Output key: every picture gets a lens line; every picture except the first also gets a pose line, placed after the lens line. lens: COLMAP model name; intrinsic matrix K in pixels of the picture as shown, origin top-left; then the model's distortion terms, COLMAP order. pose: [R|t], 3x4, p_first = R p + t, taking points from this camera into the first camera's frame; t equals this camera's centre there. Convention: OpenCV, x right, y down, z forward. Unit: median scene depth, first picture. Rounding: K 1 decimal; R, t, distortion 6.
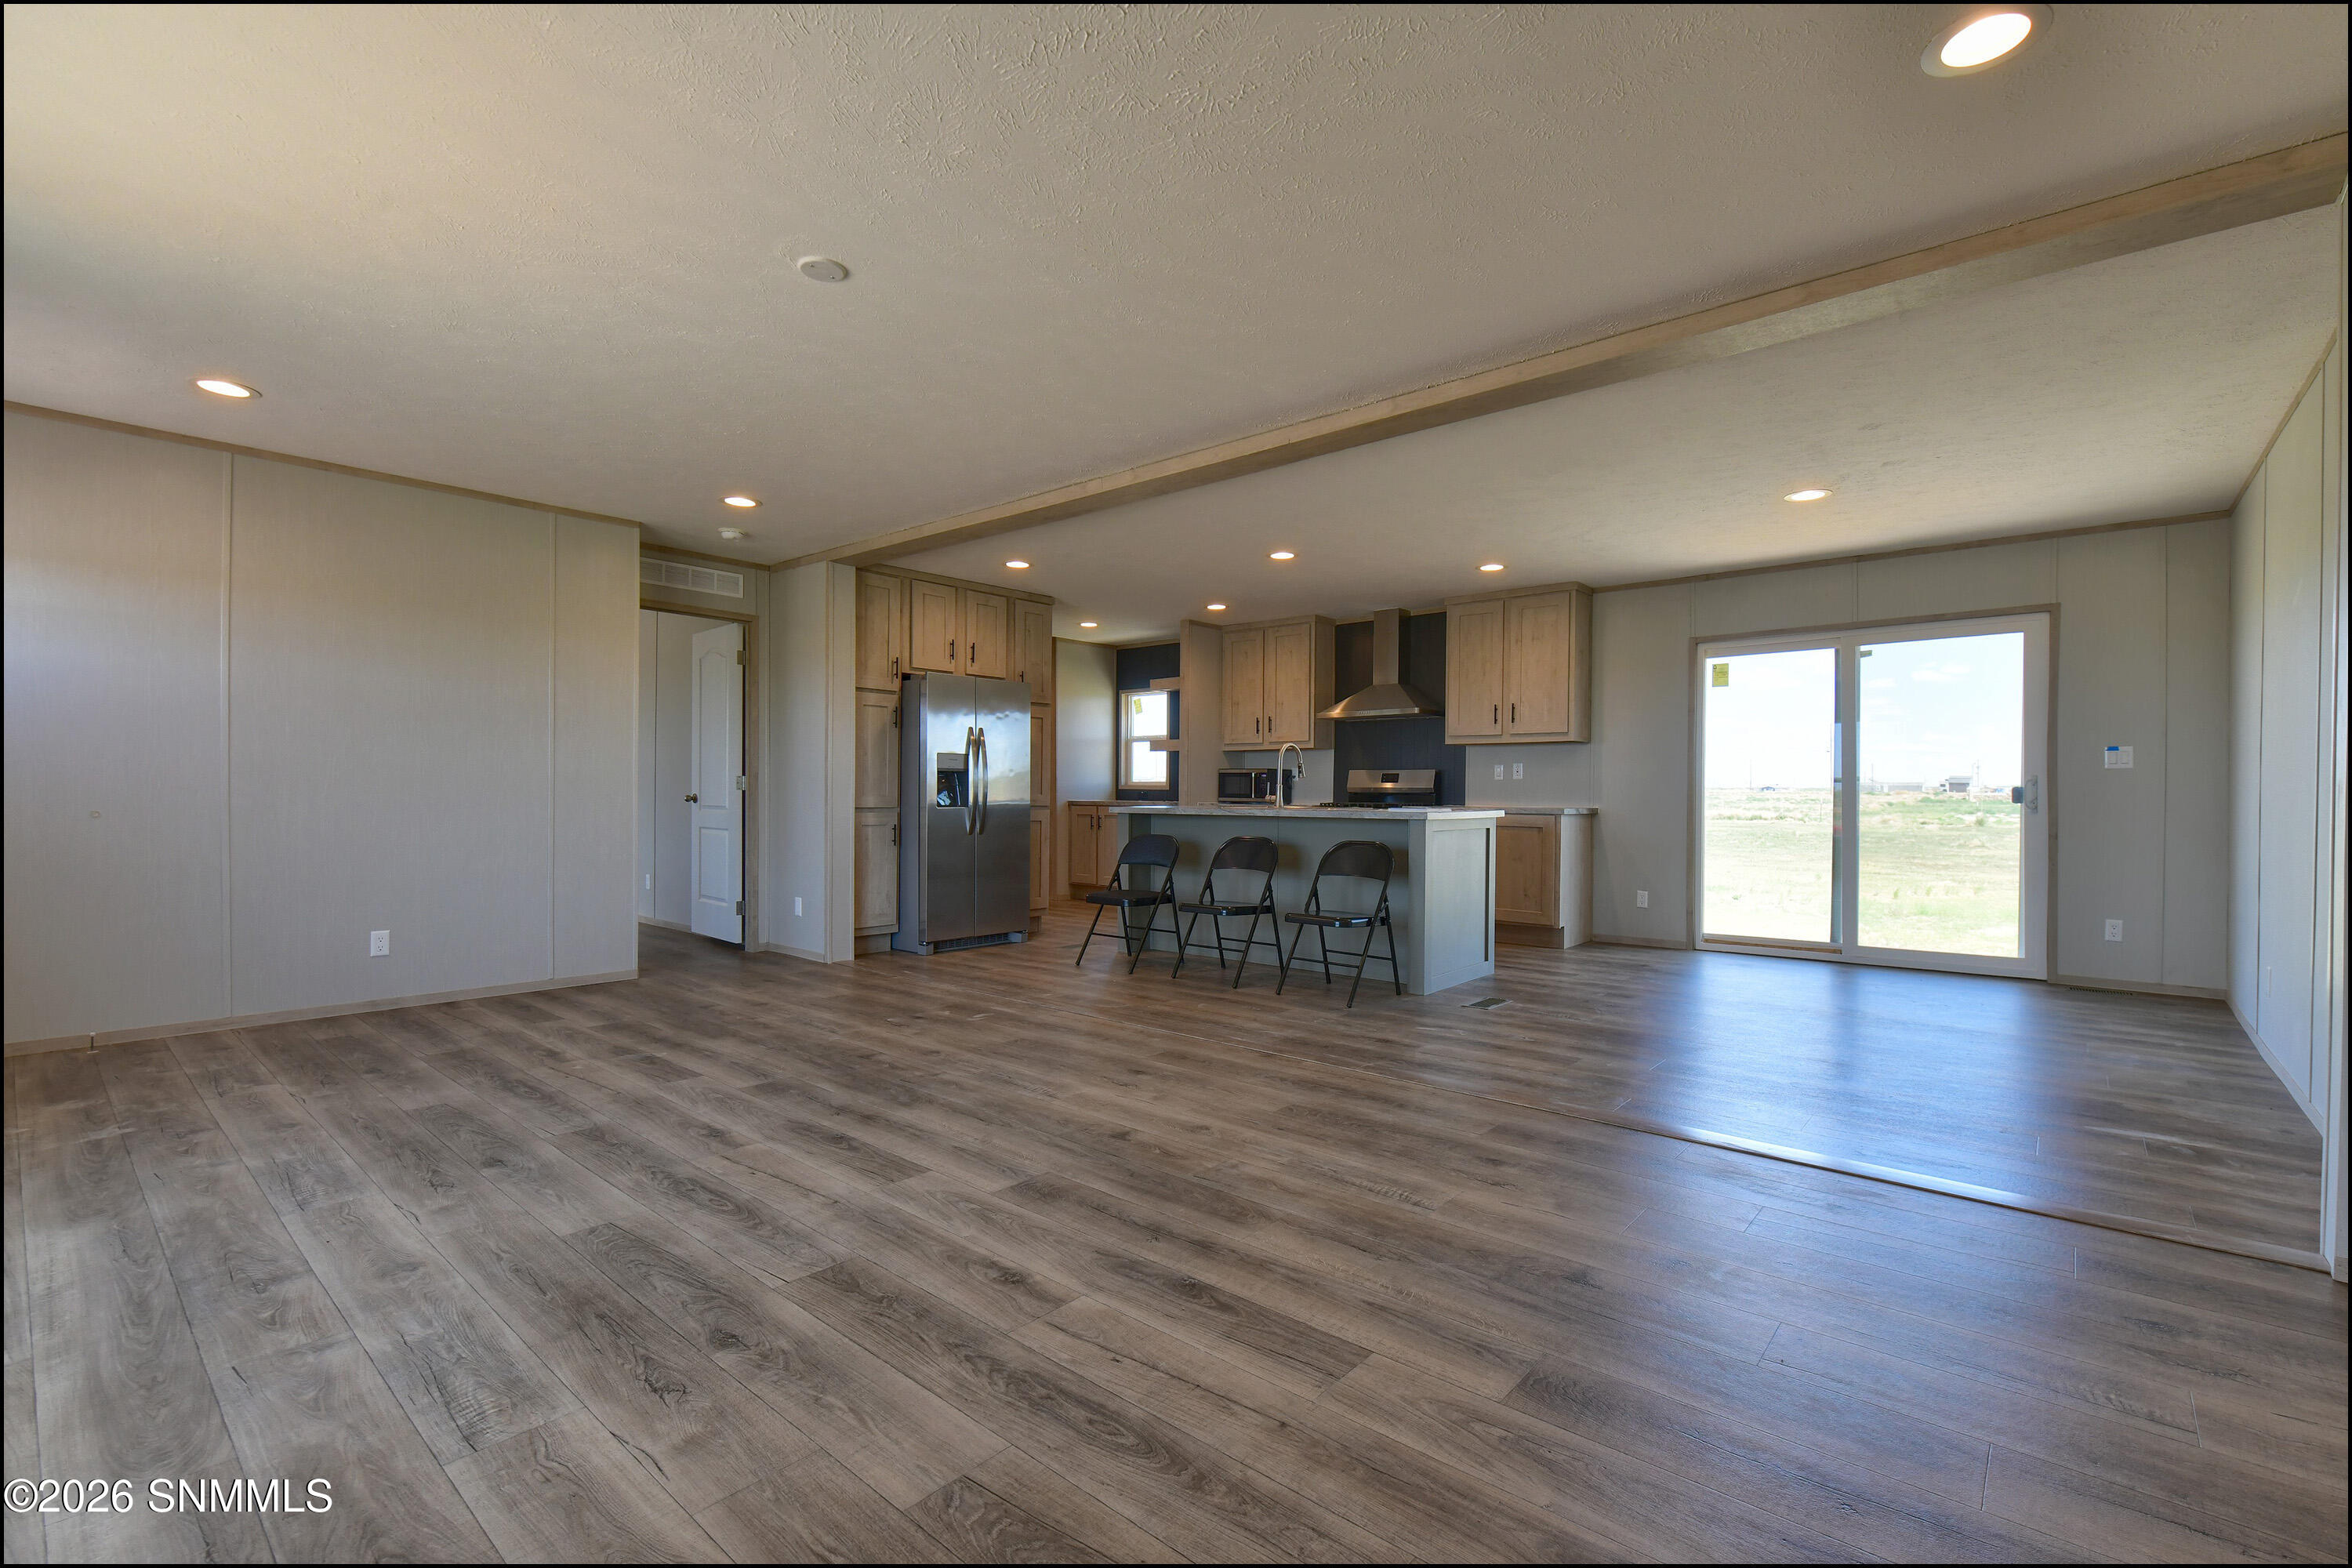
lens RADIAL K [[1031.1, 0, 1212.6], [0, 1031.1, 788.8], [0, 0, 1]] dist [-0.004818, -0.001029]
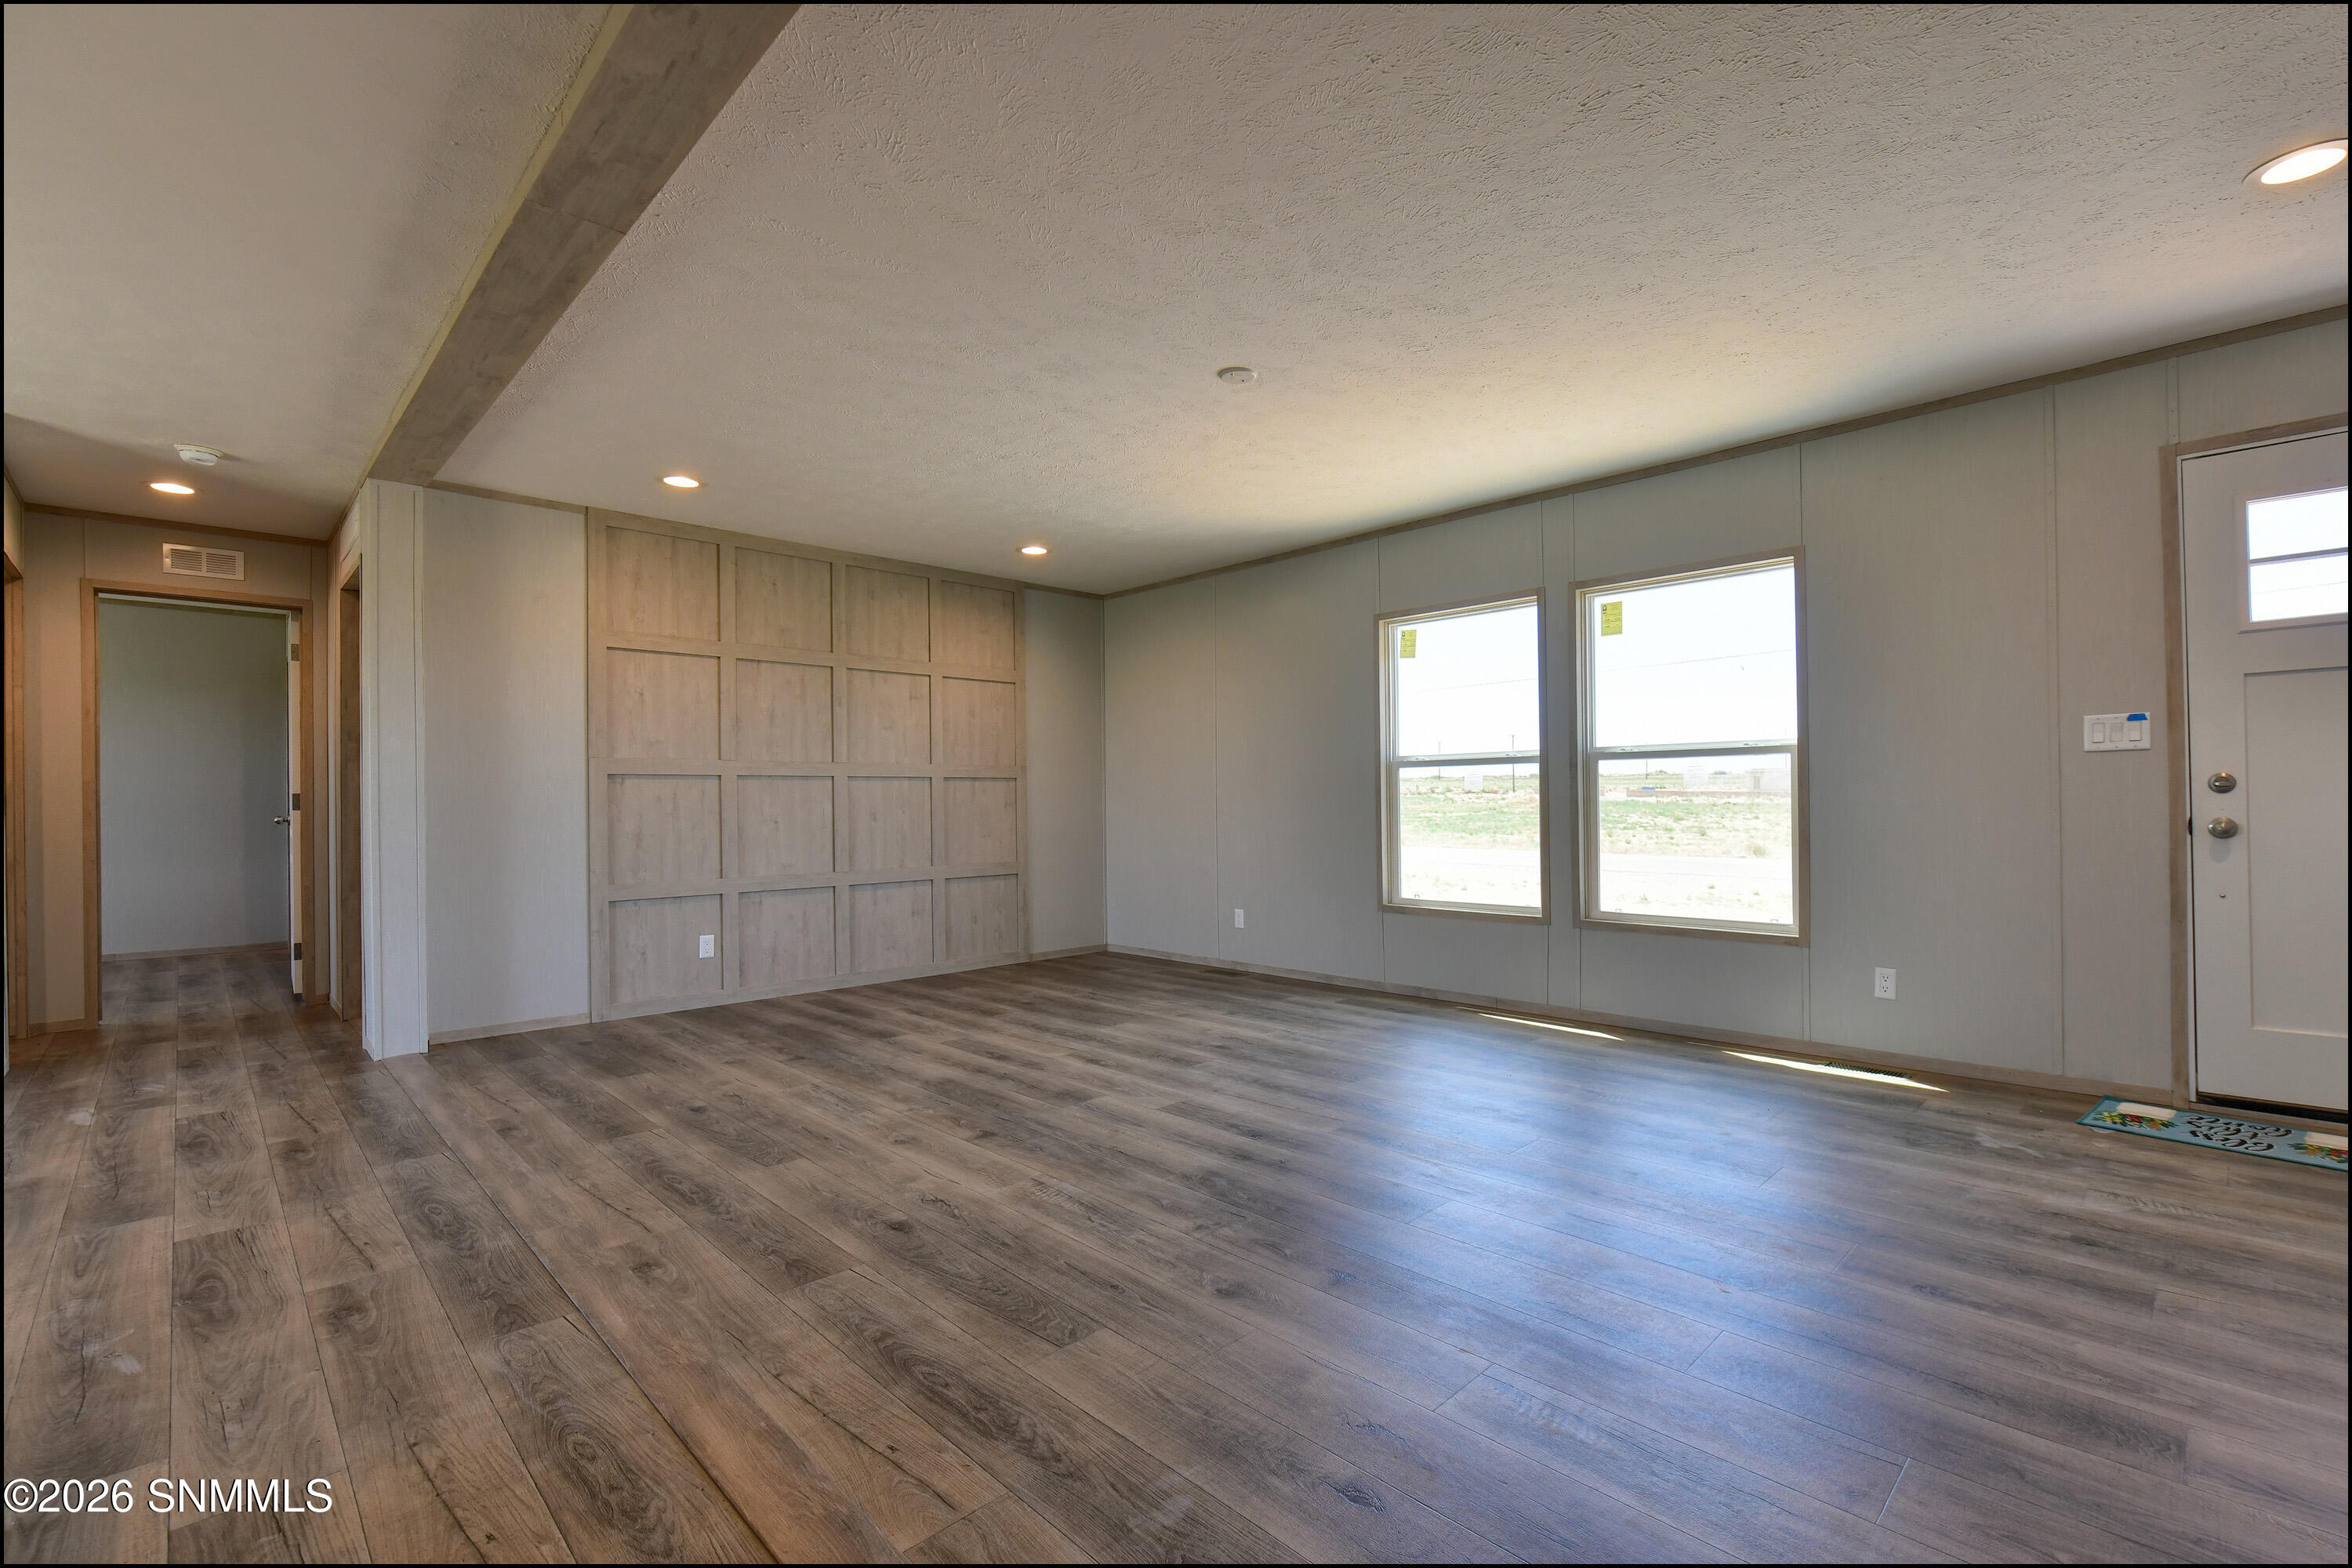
lens RADIAL K [[1031.1, 0, 1181.3], [0, 1031.1, 794.4], [0, 0, 1]] dist [-0.004818, -0.001029]
pose [[-0.993186, 0.004277, 0.116463, -0.384548], [0.004881, 0.999976, 0.004897, -0.007824], [-0.116439, 0.005432, -0.993183, 1.900730]]
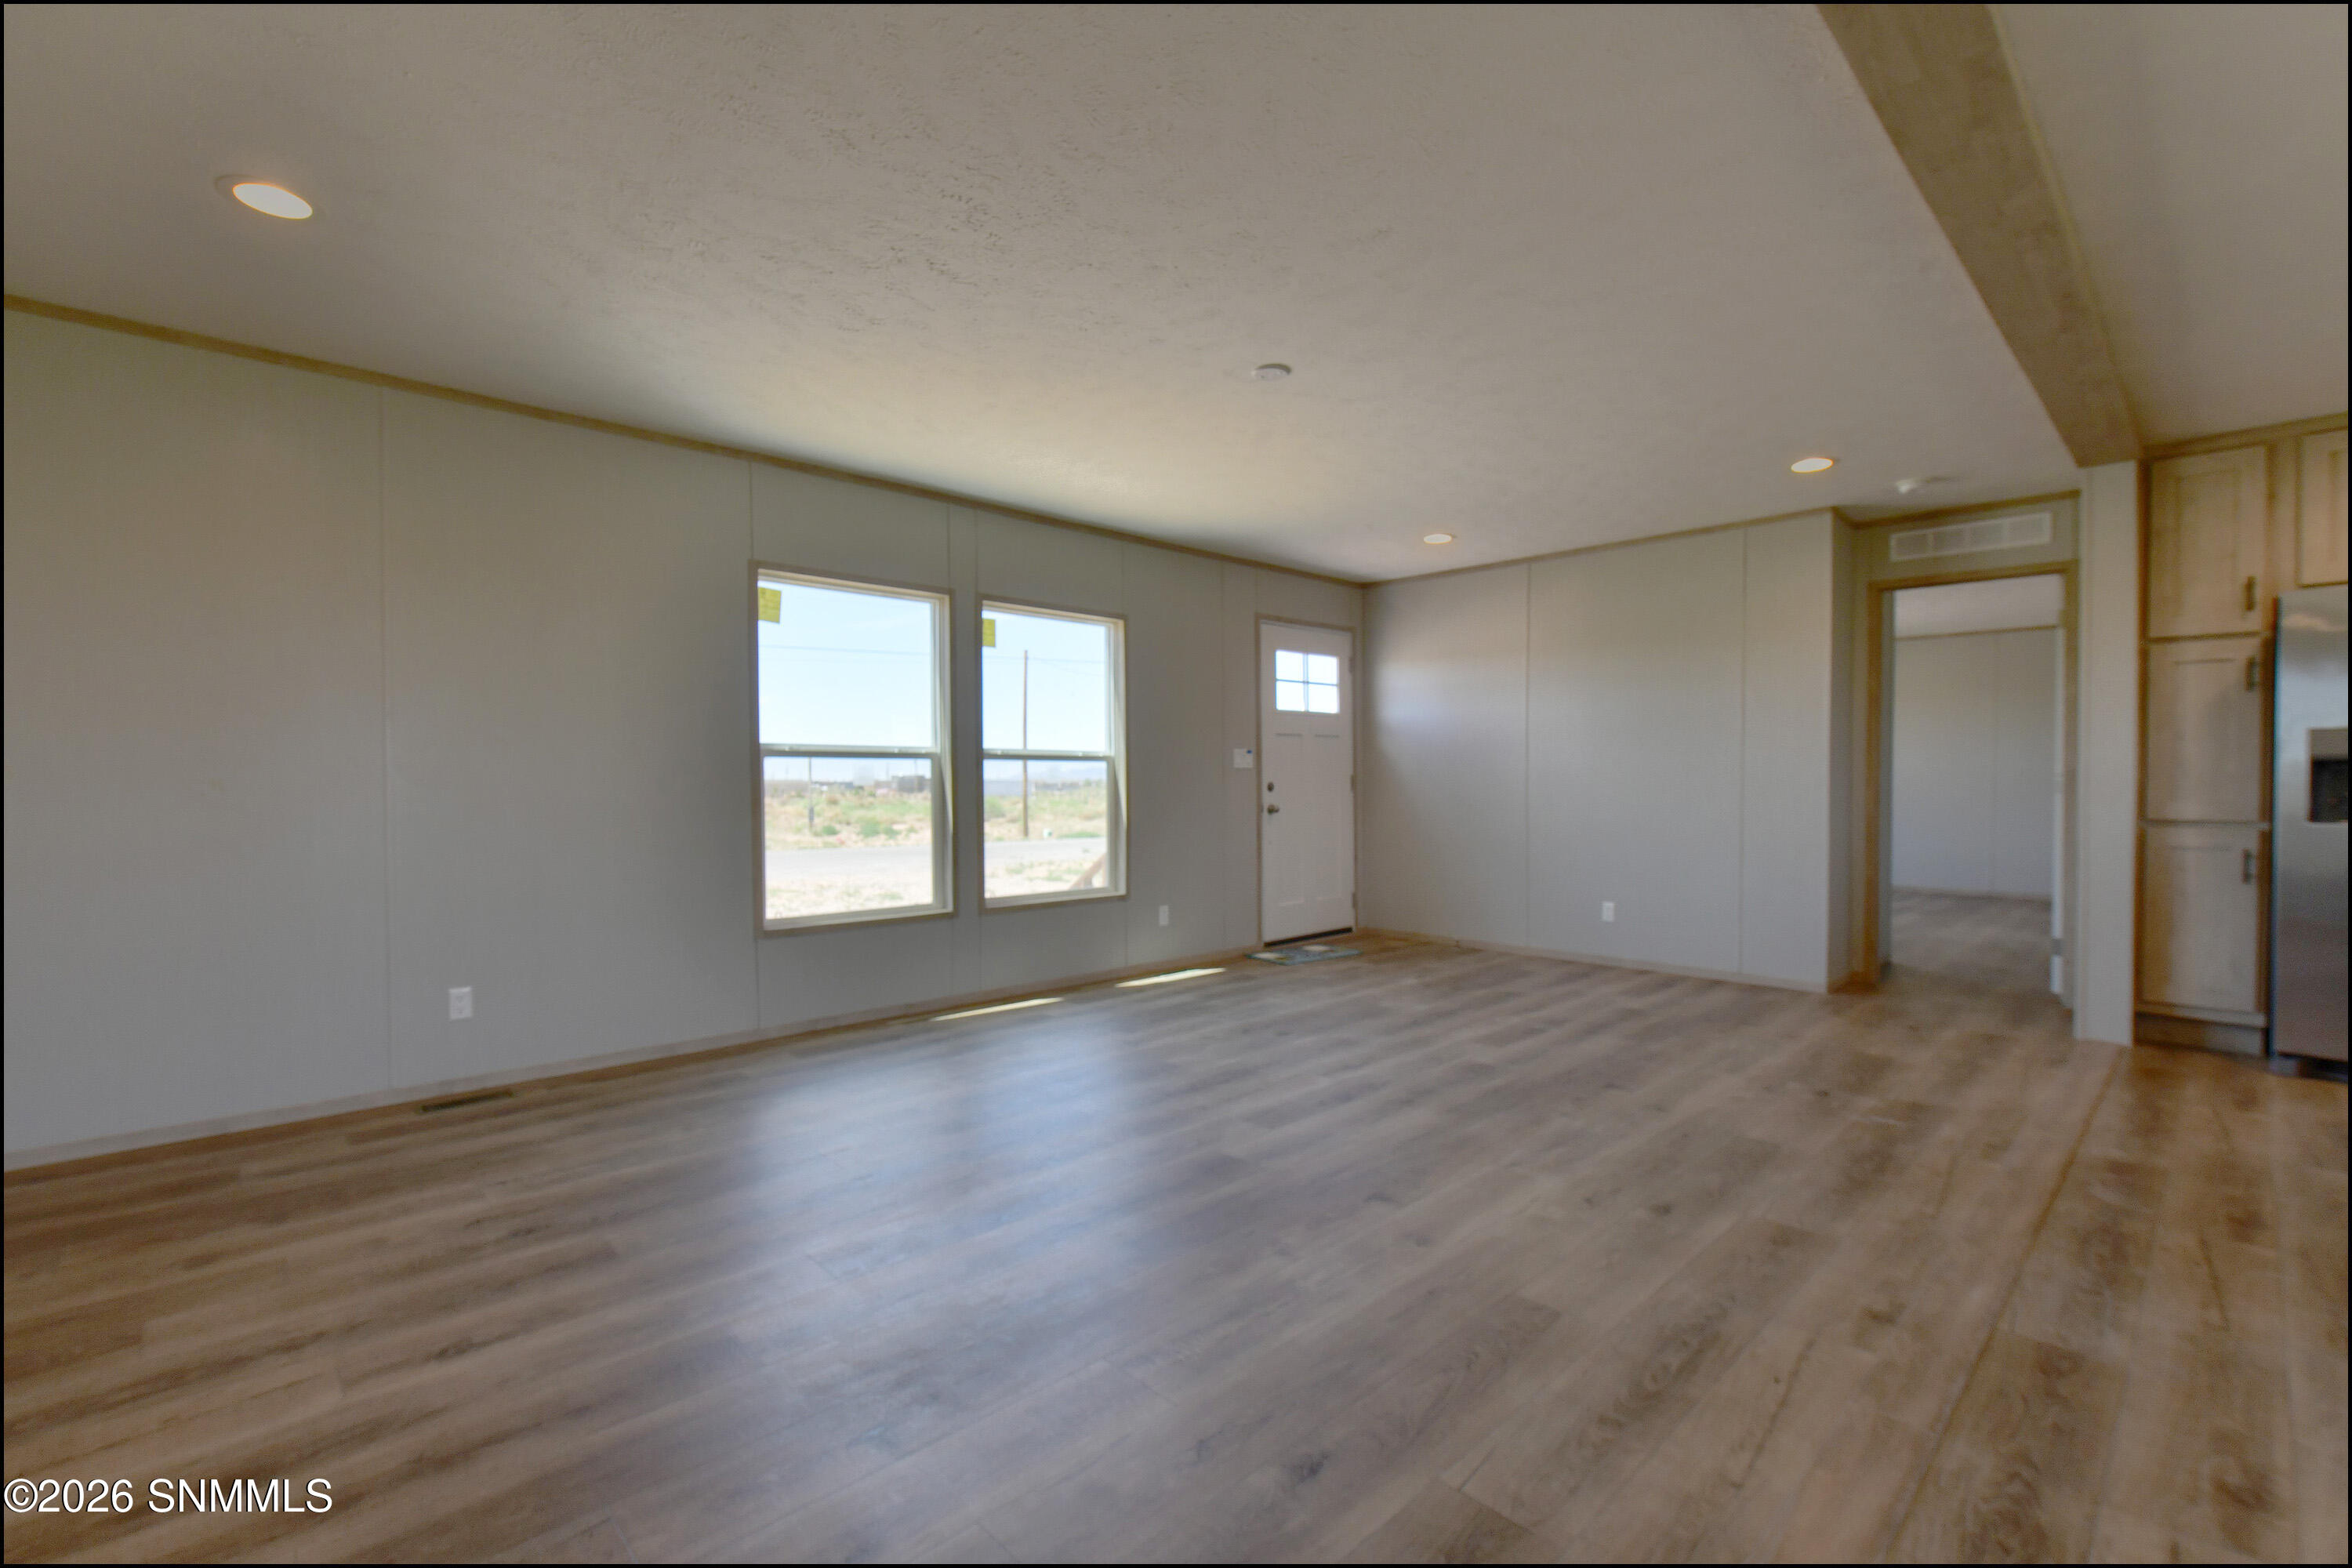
lens RADIAL K [[1031.1, 0, 1190.2], [0, 1031.1, 795.1], [0, 0, 1]] dist [-0.004818, -0.001029]
pose [[-0.117555, 0.003789, -0.993059, 0.736503], [-0.000762, 0.999992, 0.003906, 0.000118], [0.993066, 0.001216, -0.117551, 0.895653]]
